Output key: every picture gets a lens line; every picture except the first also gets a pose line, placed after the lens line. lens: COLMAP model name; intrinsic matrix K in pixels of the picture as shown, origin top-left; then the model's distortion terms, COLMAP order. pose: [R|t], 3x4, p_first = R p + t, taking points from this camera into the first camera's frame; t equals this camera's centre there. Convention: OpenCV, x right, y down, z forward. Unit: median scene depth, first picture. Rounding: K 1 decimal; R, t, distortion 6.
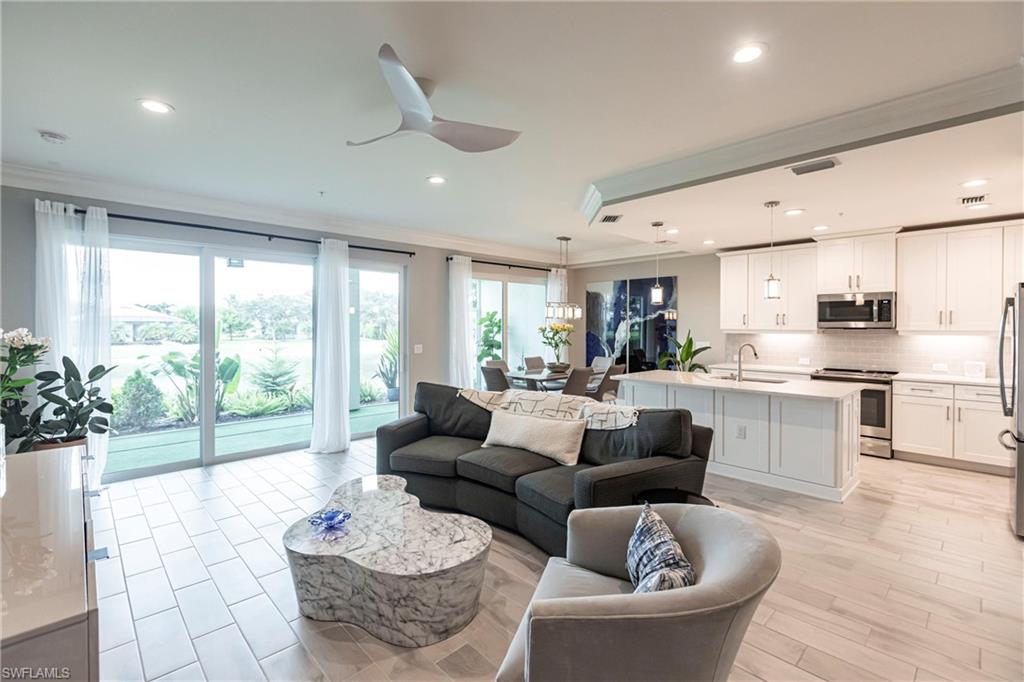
lens RADIAL K [[458.5, 0, 514.3], [0, 458.5, 329.0], [0, 0, 1]] dist [0.002324, 0.000042]
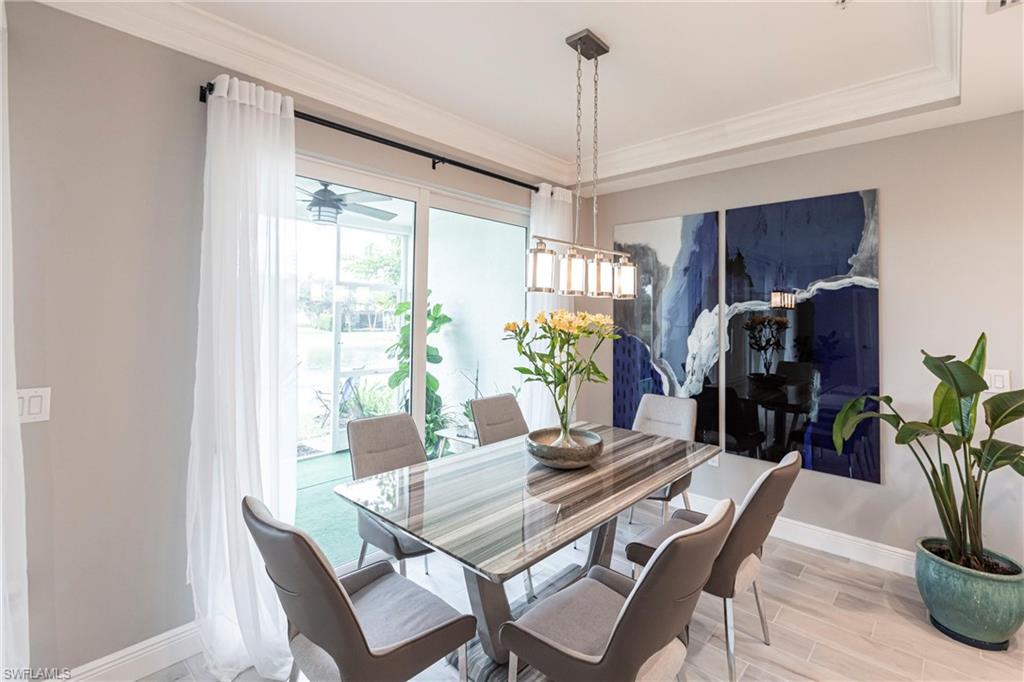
lens RADIAL K [[458.5, 0, 514.3], [0, 458.5, 329.0], [0, 0, 1]] dist [0.002324, 0.000042]
pose [[0.998649, 0.007508, 0.051418, 0.043912], [-0.008430, 0.999807, 0.017732, -0.005384], [-0.051275, -0.018142, 0.998520, 0.694052]]
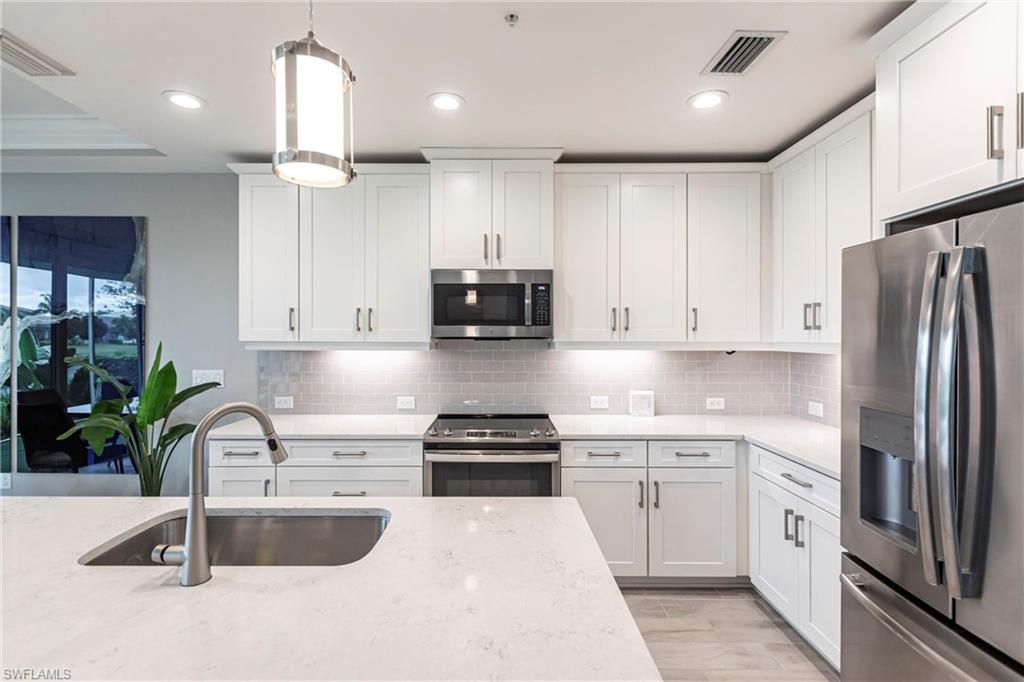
lens RADIAL K [[459.0, 0, 491.1], [0, 459.0, 340.0], [0, 0, 1]] dist [0.000938, 0.000139]
pose [[0.701594, -0.005874, 0.712553, 0.299092], [0.004102, 0.999983, 0.004204, -0.001577], [-0.712565, -0.000027, 0.701606, 0.512860]]
